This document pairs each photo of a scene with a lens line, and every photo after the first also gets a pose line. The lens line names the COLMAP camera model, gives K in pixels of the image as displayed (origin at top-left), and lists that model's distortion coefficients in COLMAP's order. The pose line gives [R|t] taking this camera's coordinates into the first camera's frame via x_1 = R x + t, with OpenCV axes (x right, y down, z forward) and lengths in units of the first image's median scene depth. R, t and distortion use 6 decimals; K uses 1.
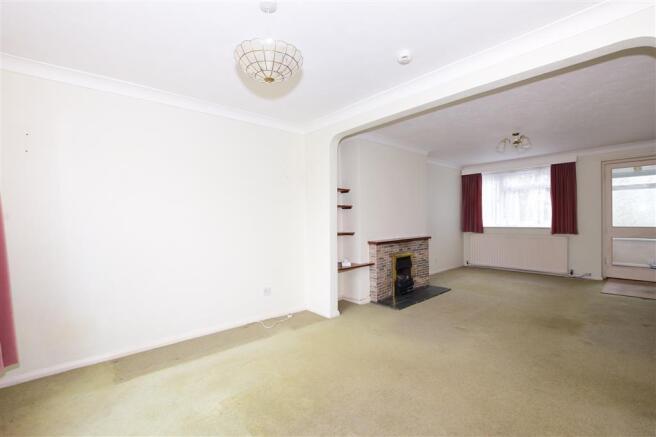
lens RADIAL K [[300.8, 0, 328.4], [0, 300.8, 218.3], [0, 0, 1]] dist [-0.002884, -0.000344]
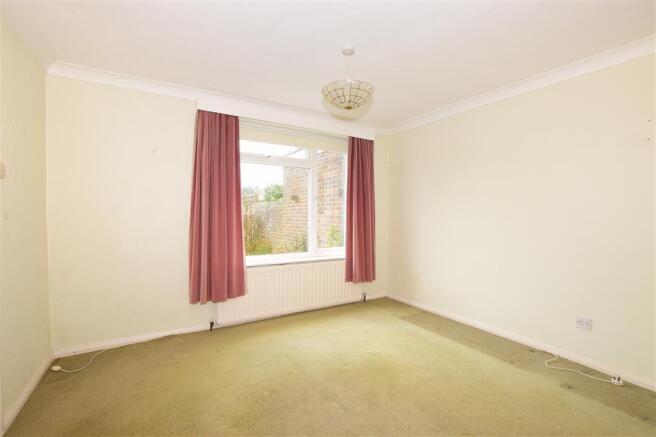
lens RADIAL K [[300.8, 0, 328.6], [0, 300.8, 215.7], [0, 0, 1]] dist [-0.002884, -0.000344]
pose [[-0.189705, 0.013337, -0.981750, 0.744851], [0.000311, 0.999909, 0.013523, -0.007766], [0.981841, 0.002260, -0.189692, 0.764823]]
